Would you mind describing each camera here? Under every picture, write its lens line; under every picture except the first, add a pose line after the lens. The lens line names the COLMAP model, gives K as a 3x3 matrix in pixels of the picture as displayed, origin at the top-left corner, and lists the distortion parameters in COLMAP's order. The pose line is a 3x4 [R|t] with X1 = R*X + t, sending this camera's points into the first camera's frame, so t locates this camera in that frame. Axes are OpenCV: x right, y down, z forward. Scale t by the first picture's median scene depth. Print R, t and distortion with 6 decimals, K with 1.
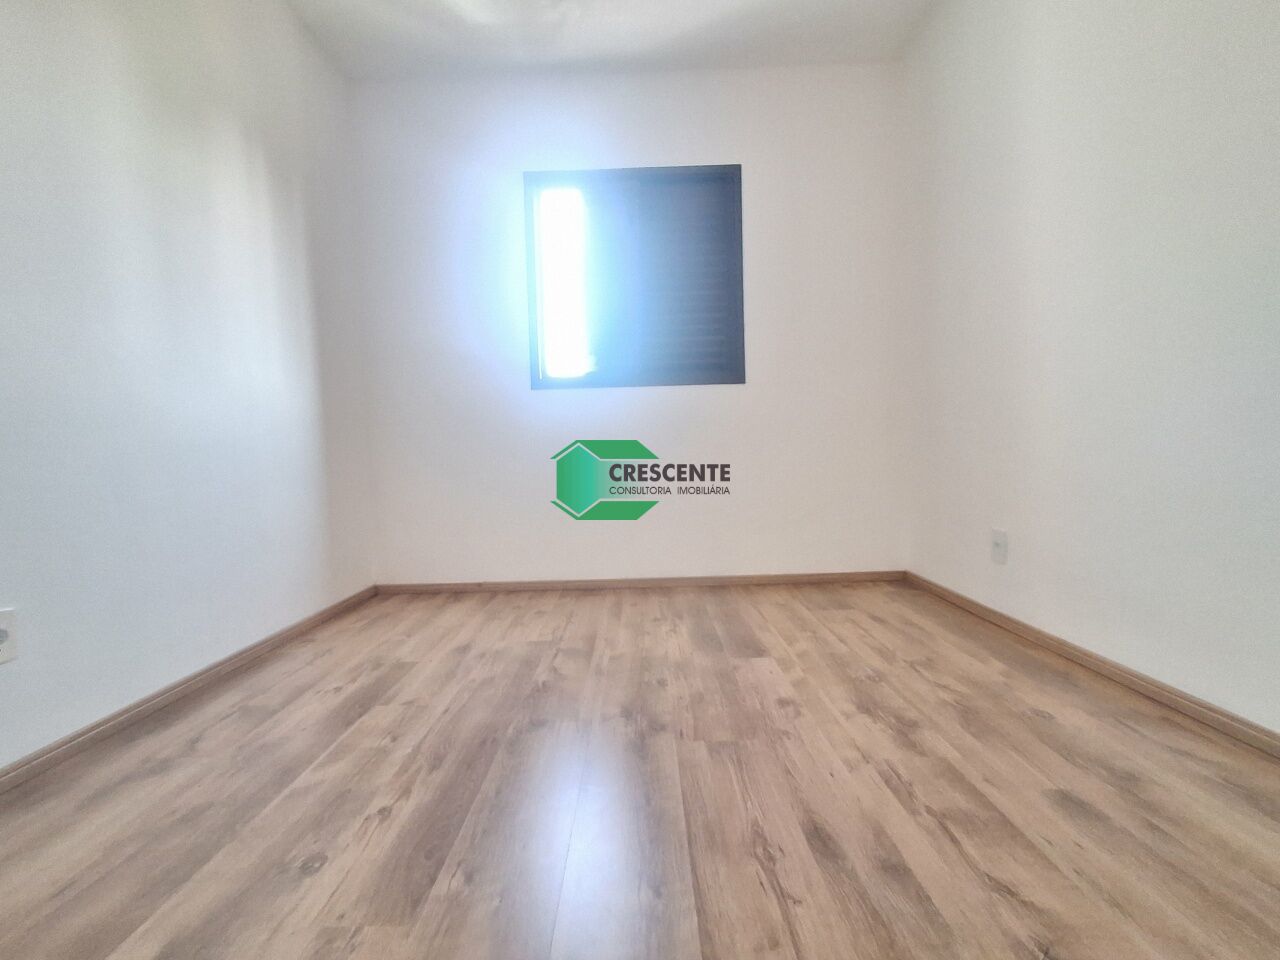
lens RADIAL K [[580.7, 0, 633.0], [0, 580.7, 480.3], [0, 0, 1]] dist [-0.005893, -0.001301]
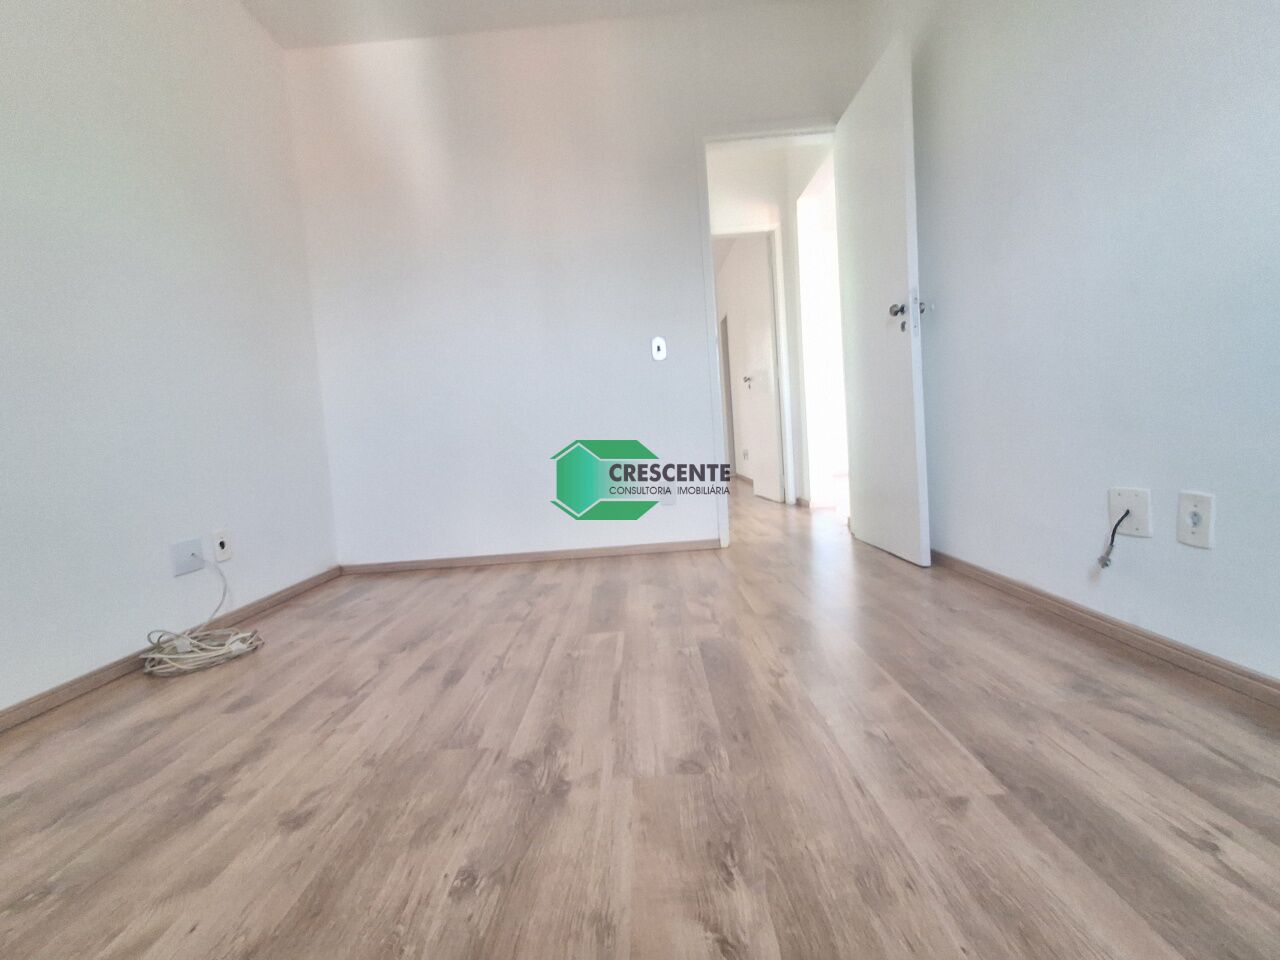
lens RADIAL K [[580.7, 0, 634.3], [0, 580.7, 470.6], [0, 0, 1]] dist [-0.005893, -0.001301]
pose [[-0.994808, 0.101640, 0.005215, -0.143672], [0.101638, 0.989526, 0.102509, -0.007285], [0.005258, 0.102507, -0.994718, 1.740807]]
